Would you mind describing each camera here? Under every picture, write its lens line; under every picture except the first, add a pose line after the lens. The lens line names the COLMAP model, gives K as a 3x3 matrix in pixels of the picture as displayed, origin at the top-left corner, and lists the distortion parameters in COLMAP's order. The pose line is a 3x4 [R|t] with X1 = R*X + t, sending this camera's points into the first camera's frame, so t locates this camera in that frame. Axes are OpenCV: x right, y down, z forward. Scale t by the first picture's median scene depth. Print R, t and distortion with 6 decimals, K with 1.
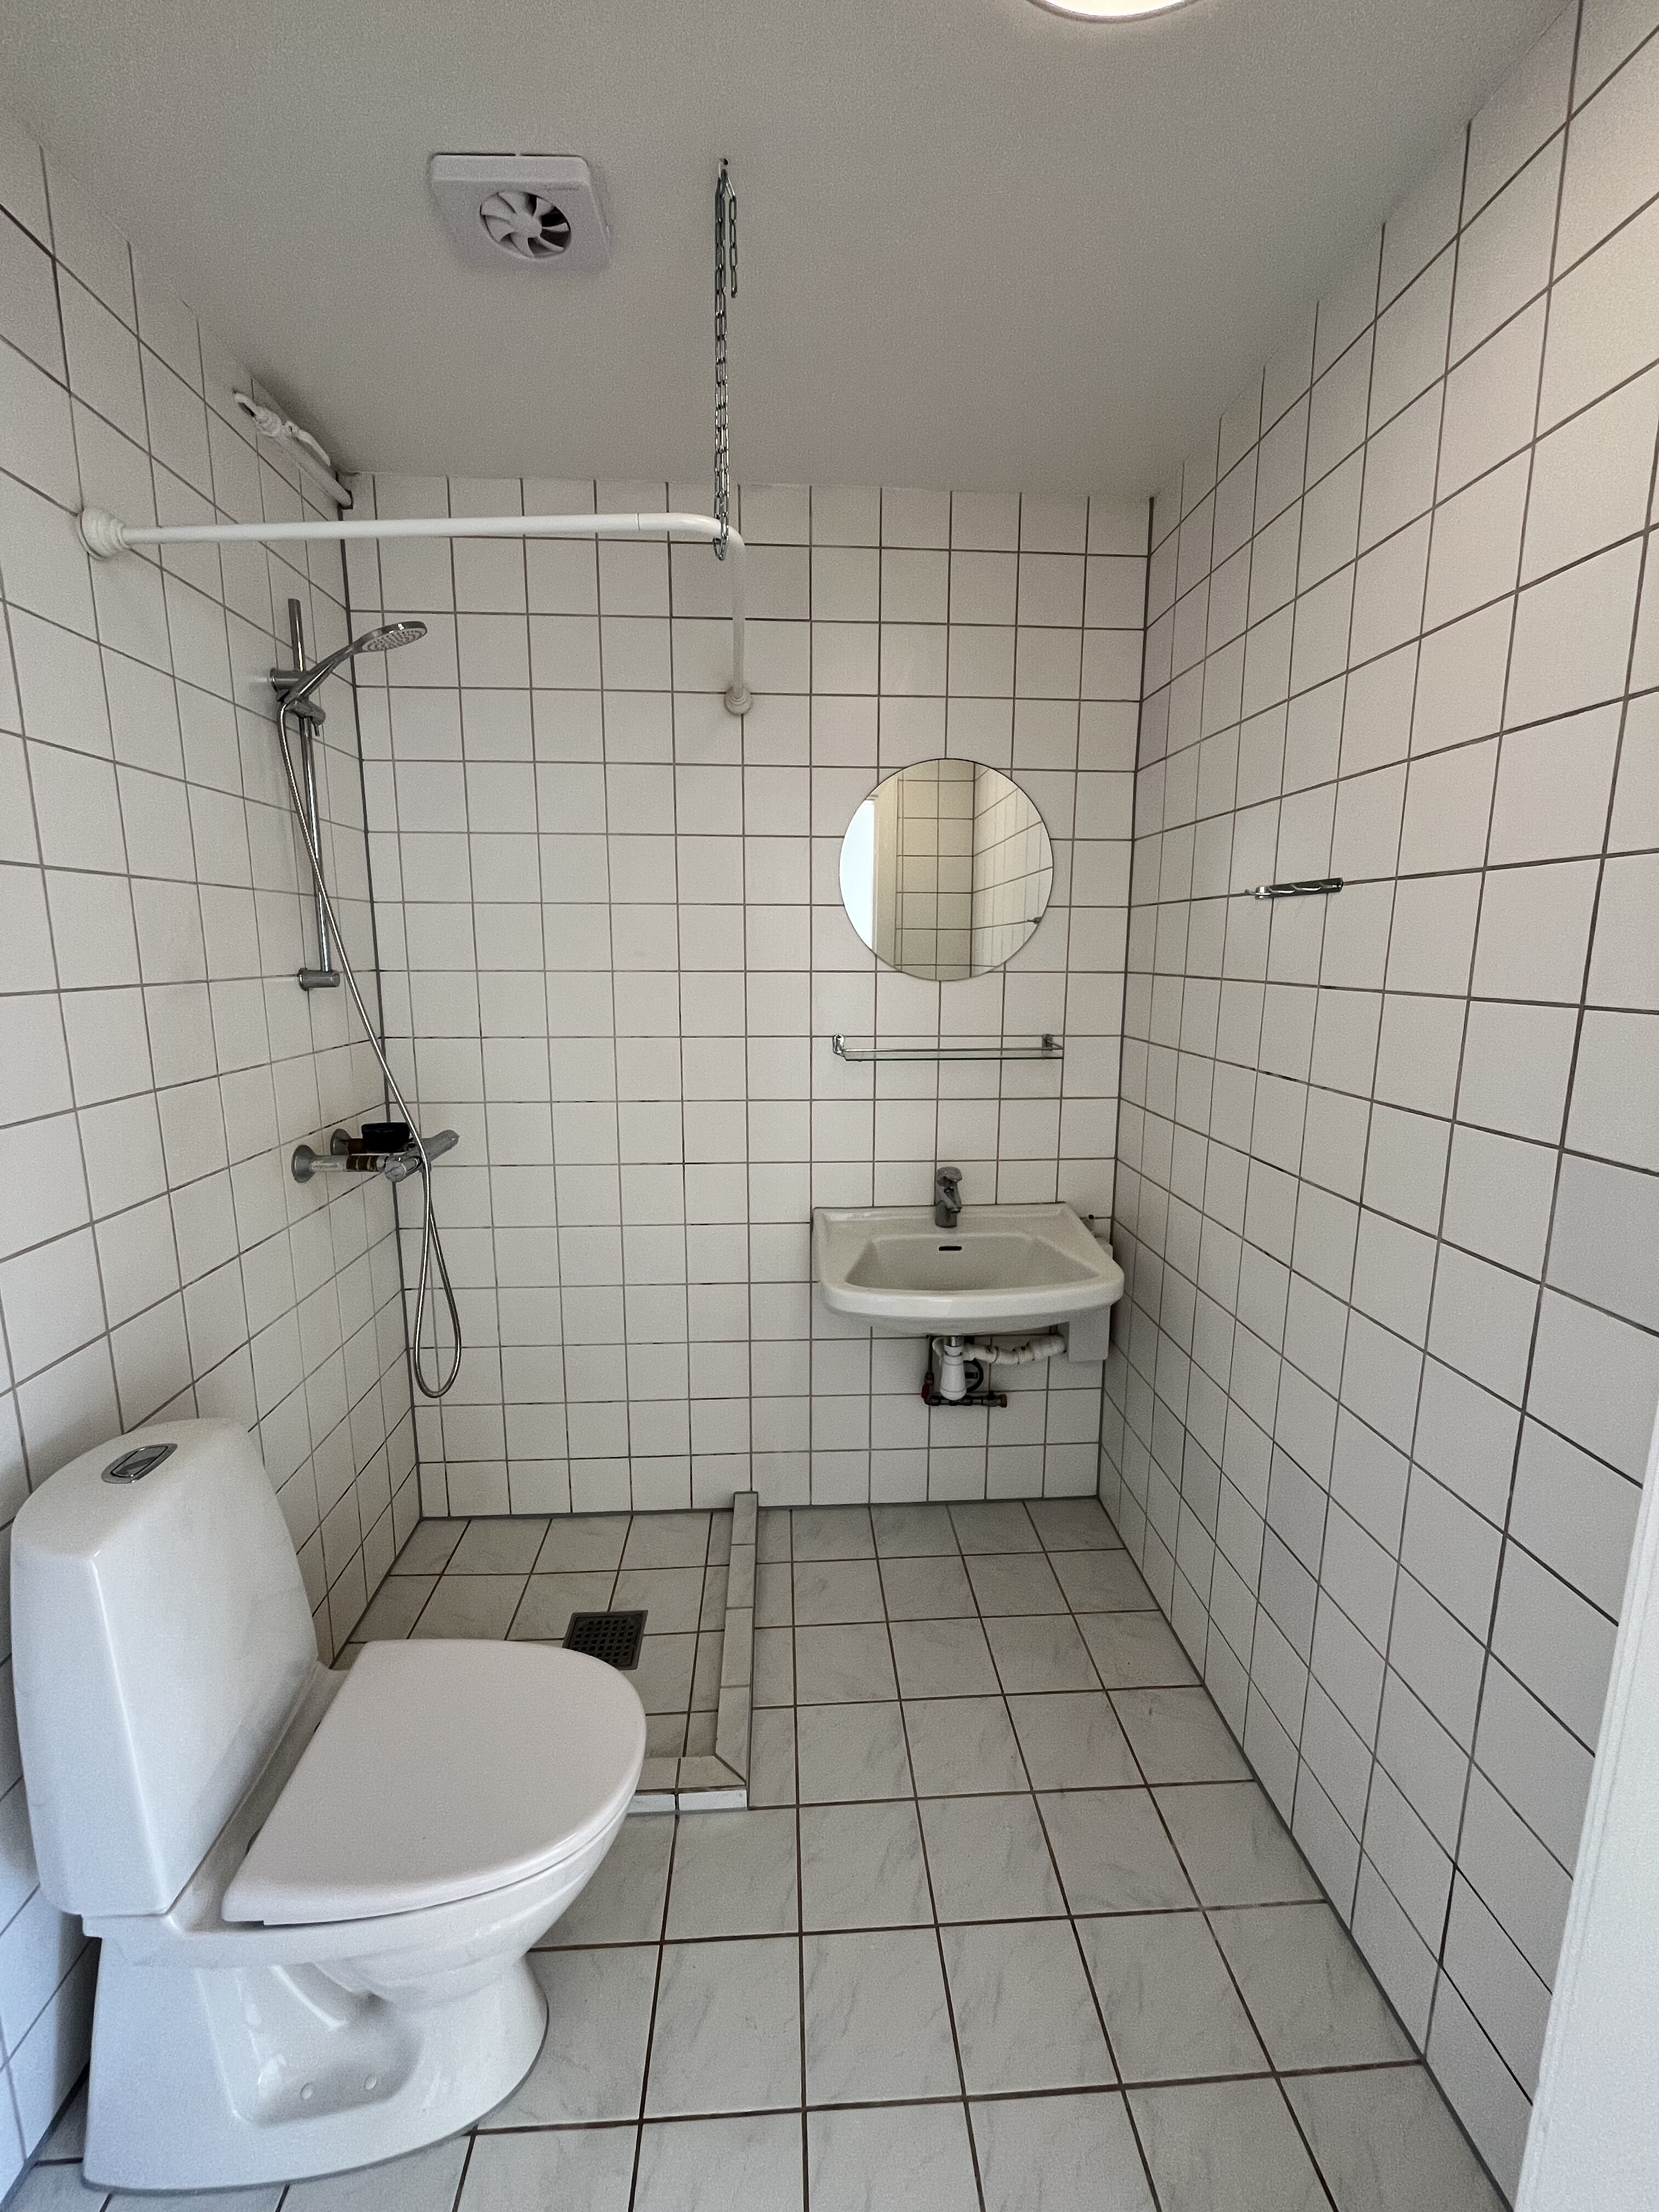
lens RADIAL K [[894.9, 0, 833.2], [0, 894.9, 1098.7], [0, 0, 1]] dist [0.000033, -0.003269]
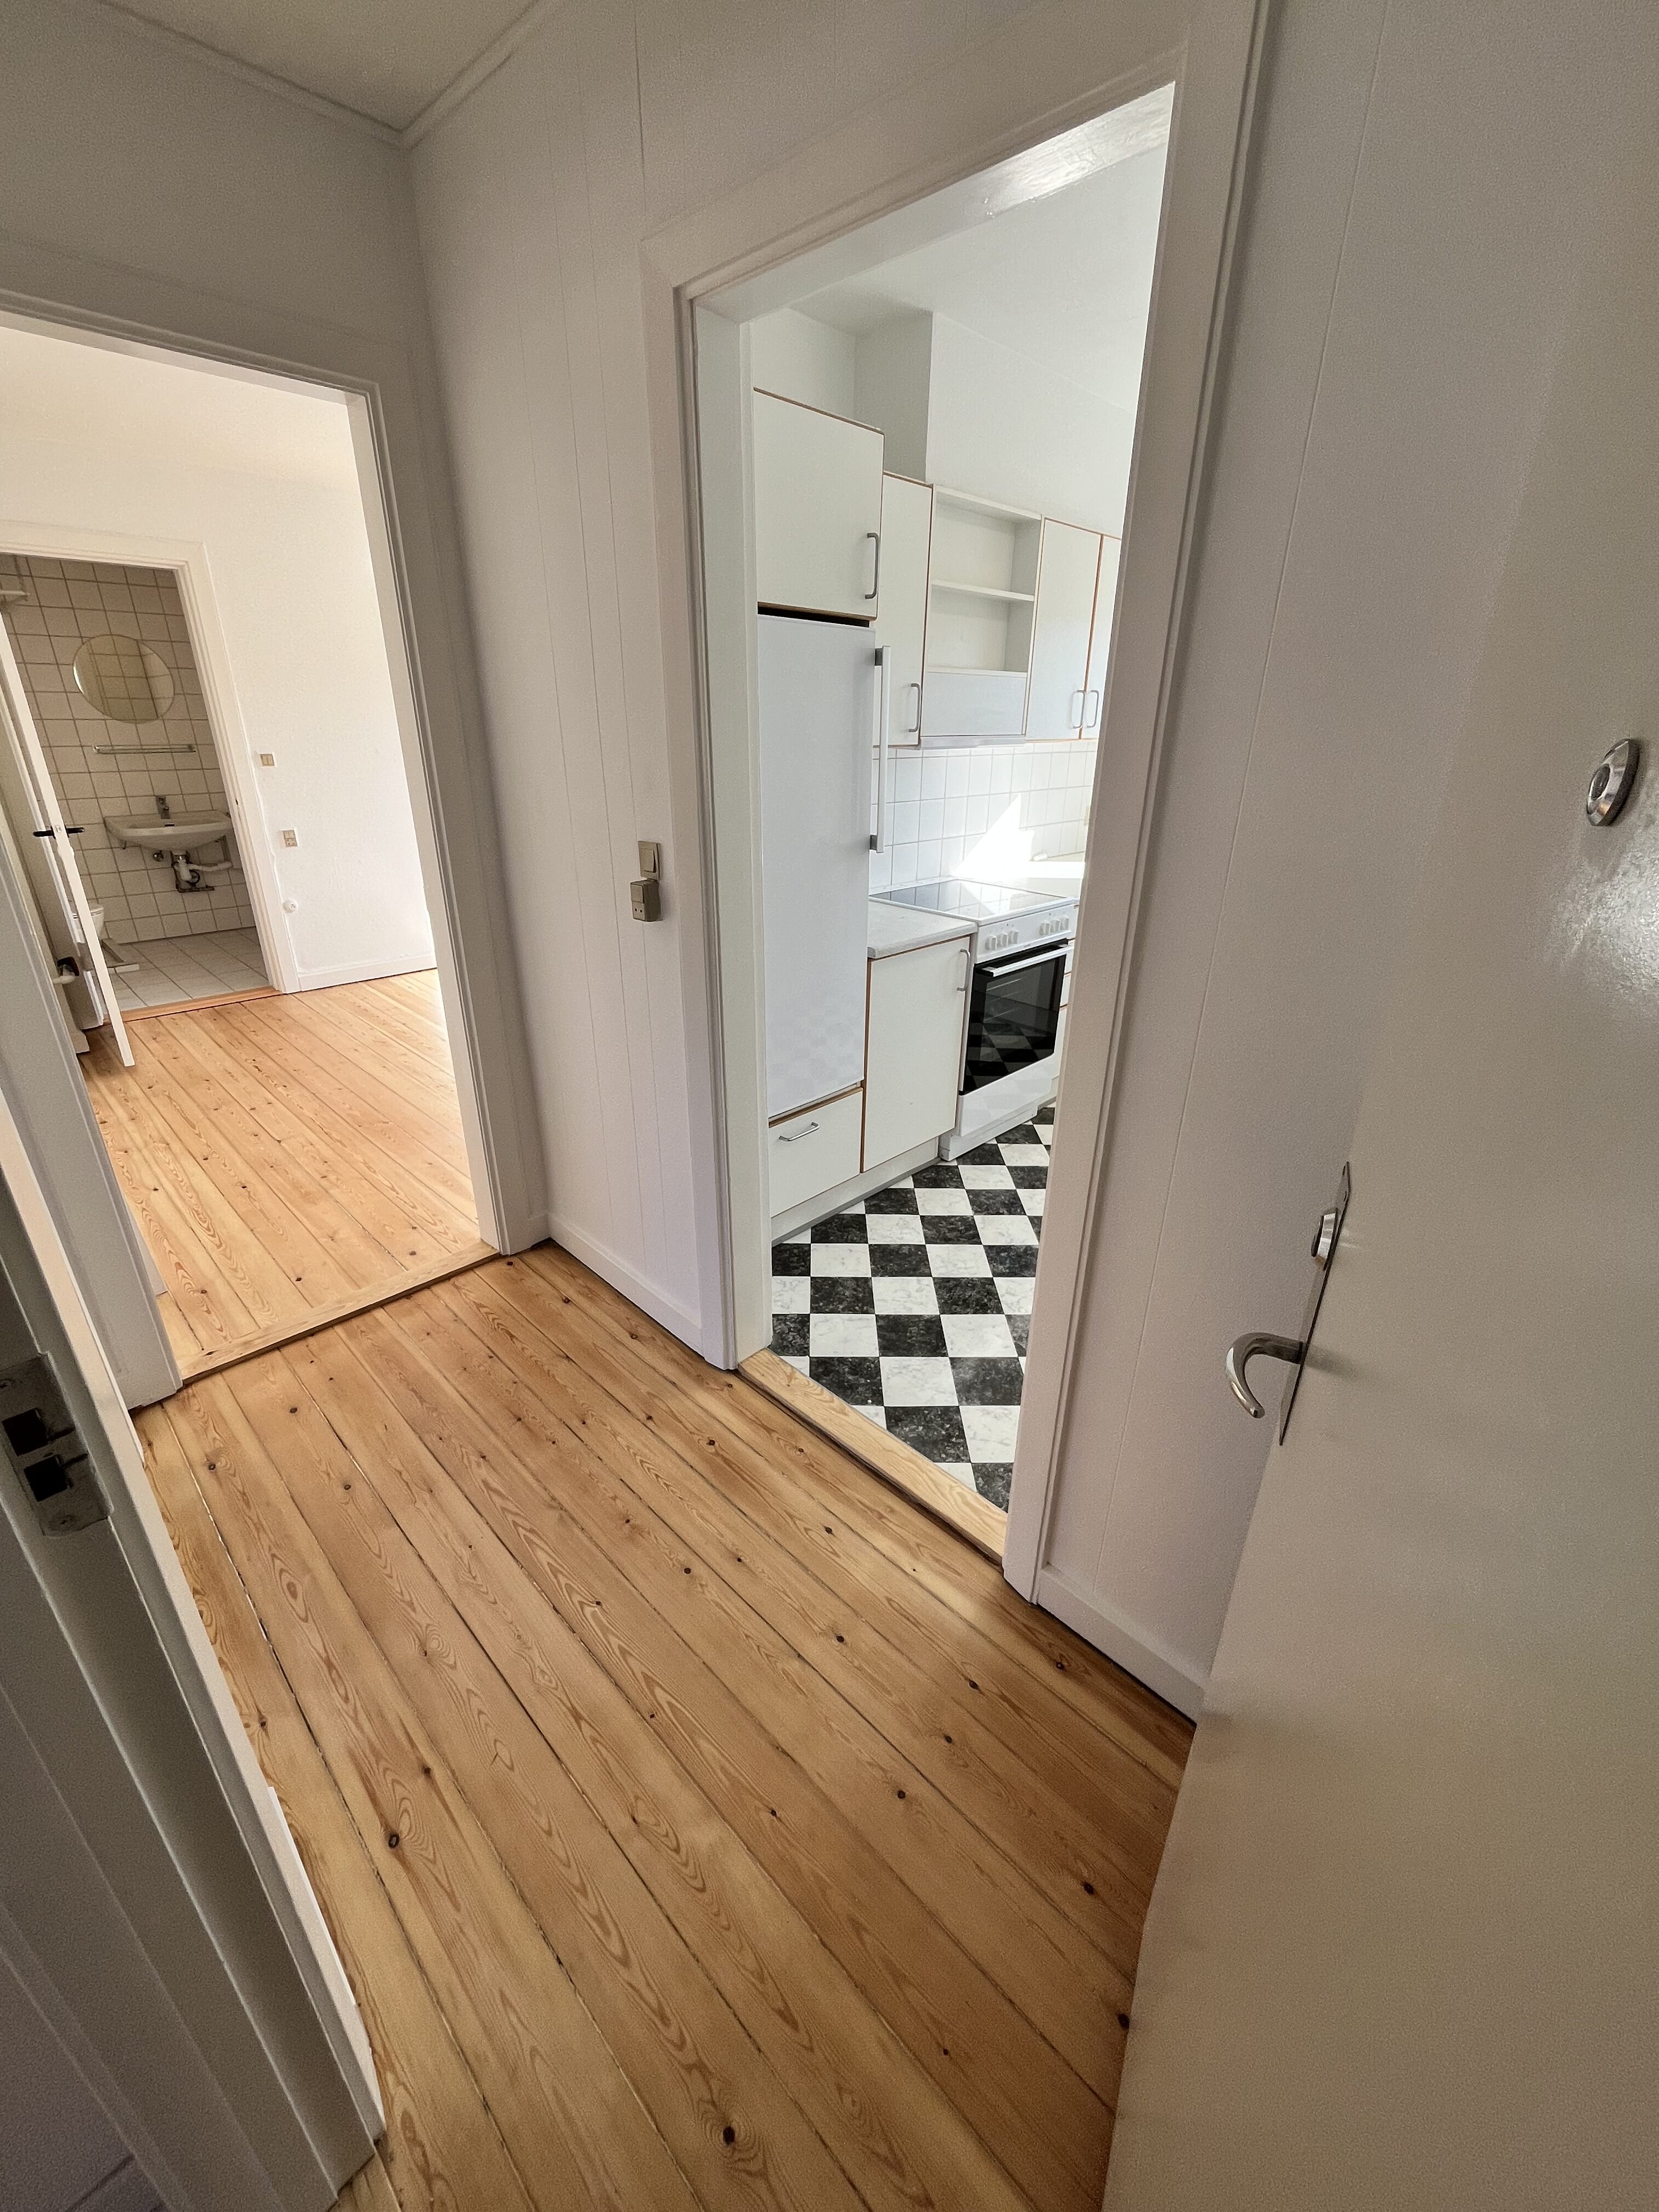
lens RADIAL K [[894.9, 0, 833.2], [0, 894.9, 1098.7], [0, 0, 1]] dist [0.000033, -0.003269]
pose [[0.745994, -0.258783, 0.613615, -0.247289], [0.102468, 0.955042, 0.278201, 0.403072], [-0.658022, -0.144660, 0.738973, -2.450992]]
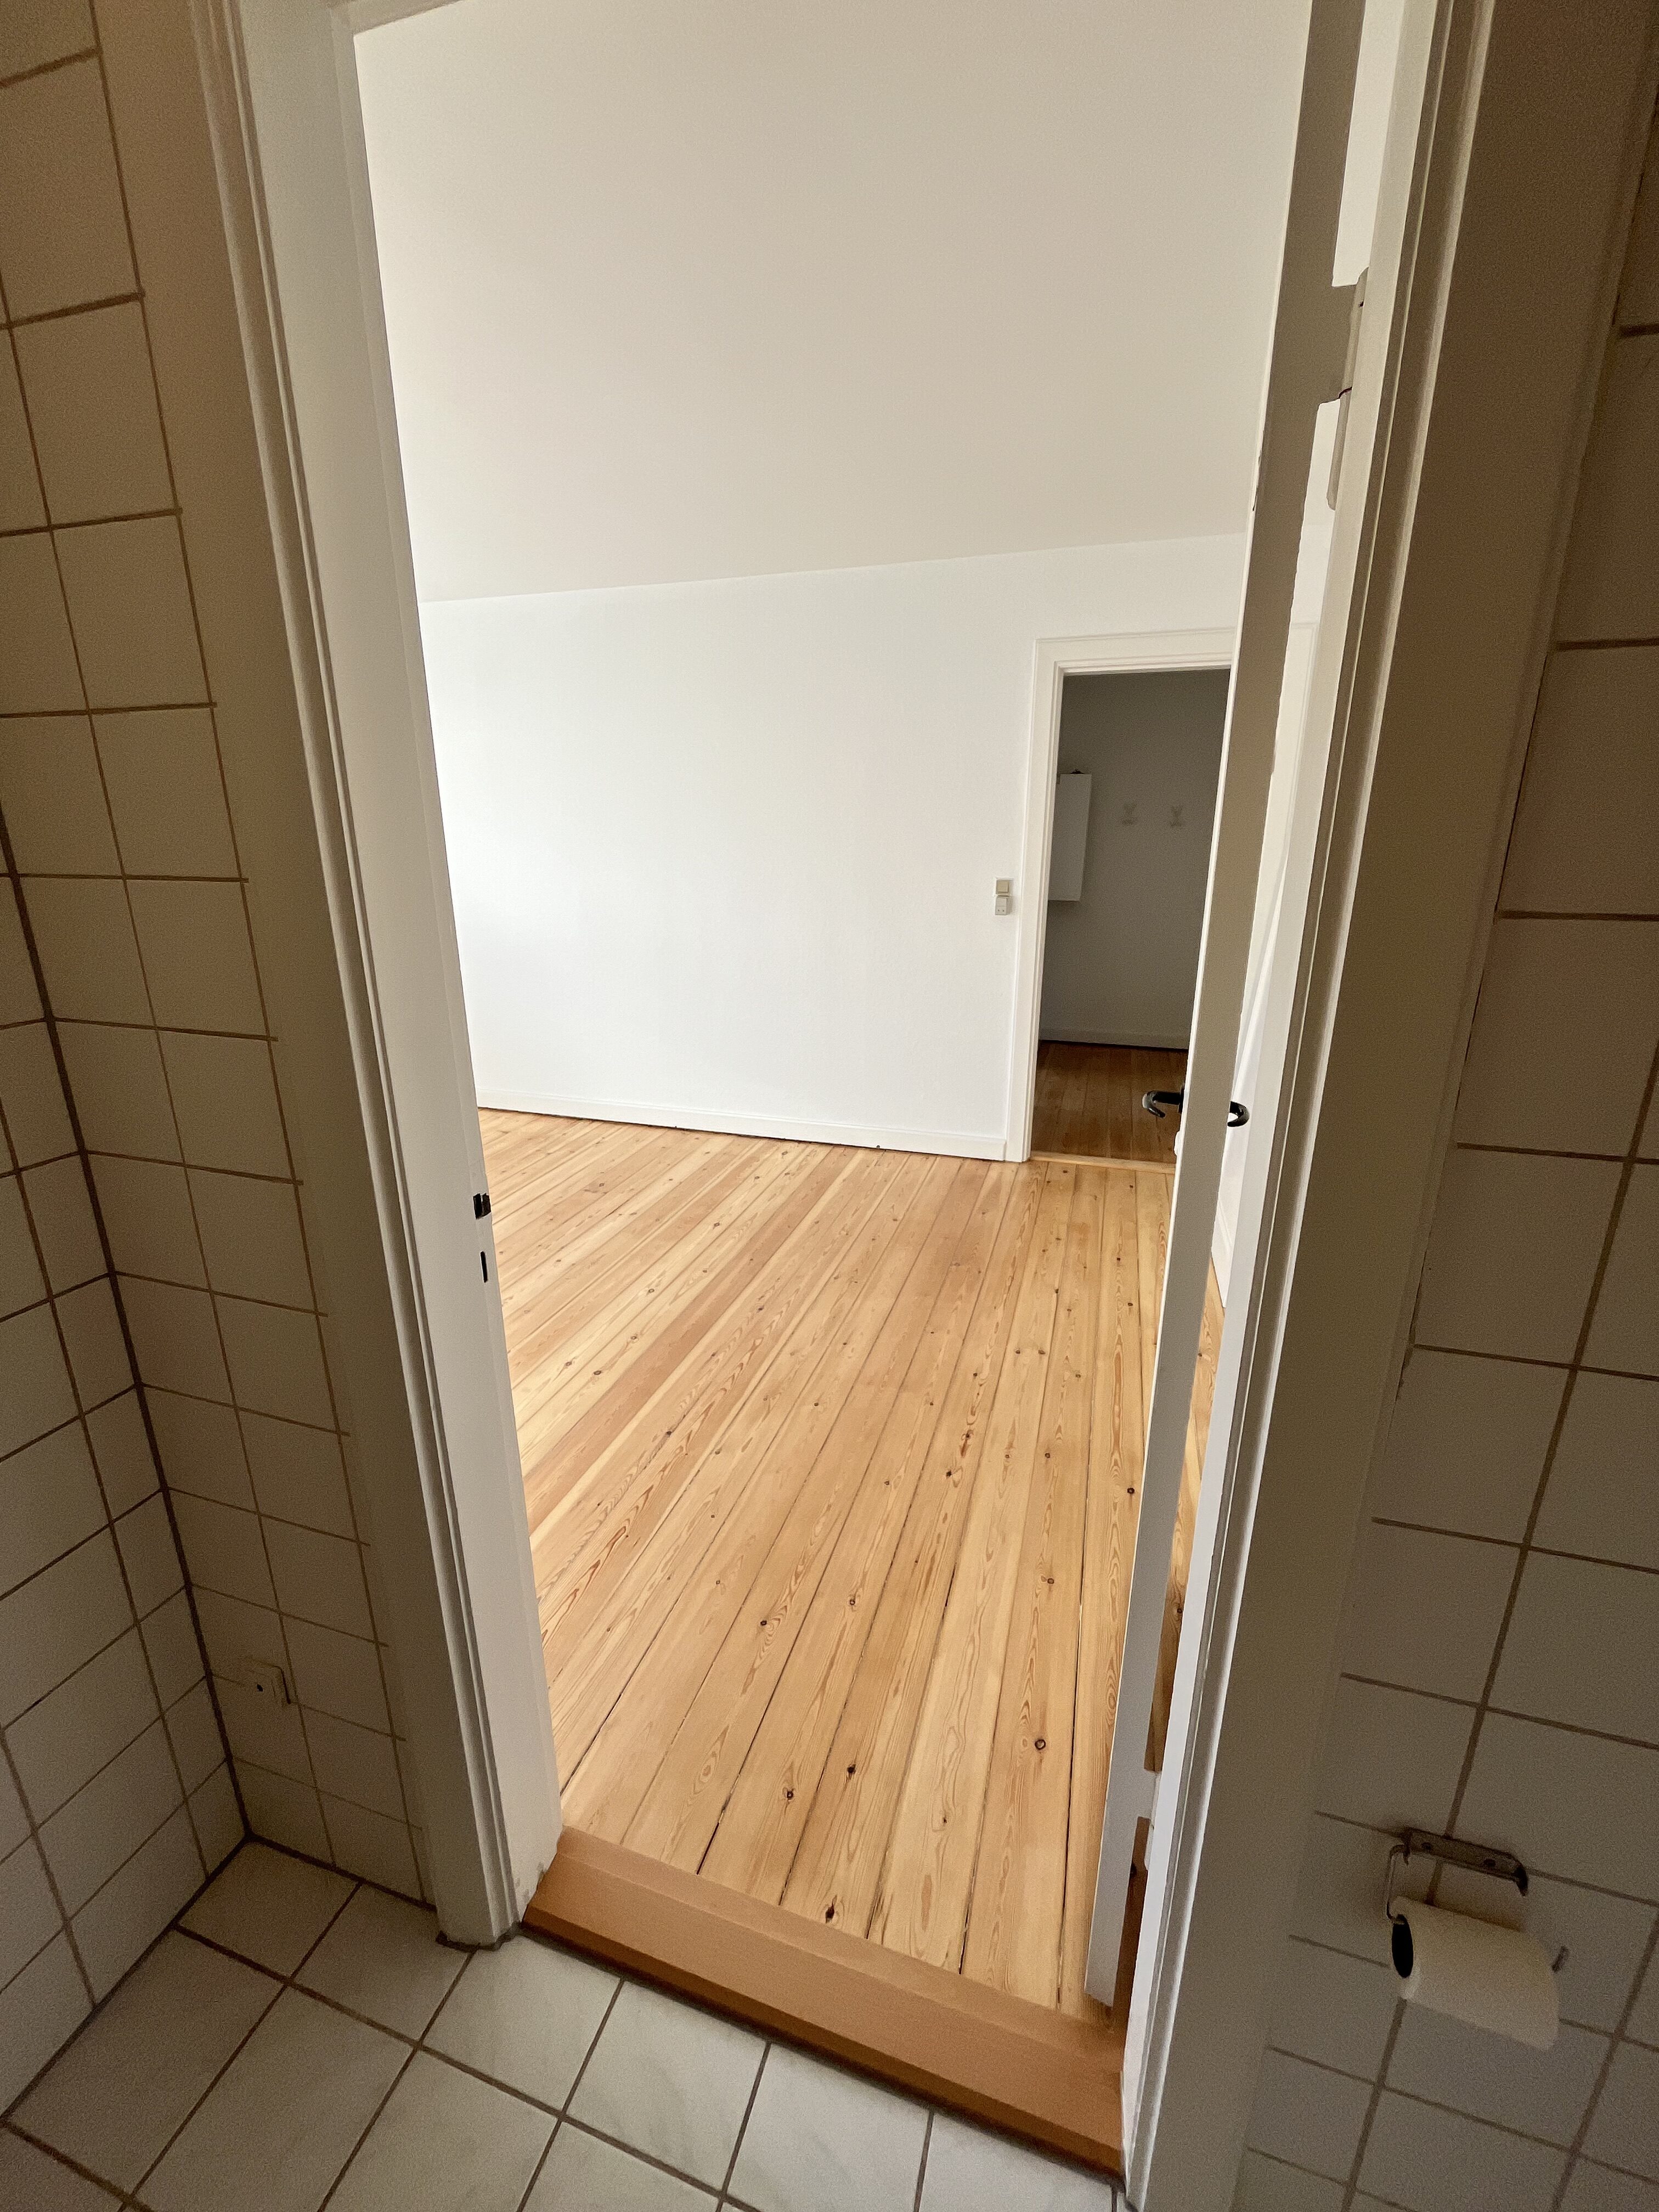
lens RADIAL K [[894.9, 0, 833.2], [0, 894.9, 1098.7], [0, 0, 1]] dist [0.000033, -0.003269]
pose [[-0.932684, -0.109522, 0.343665, -0.152095], [0.052112, 0.901874, 0.428845, -0.064393], [-0.356911, 0.417886, -0.835456, 0.437428]]
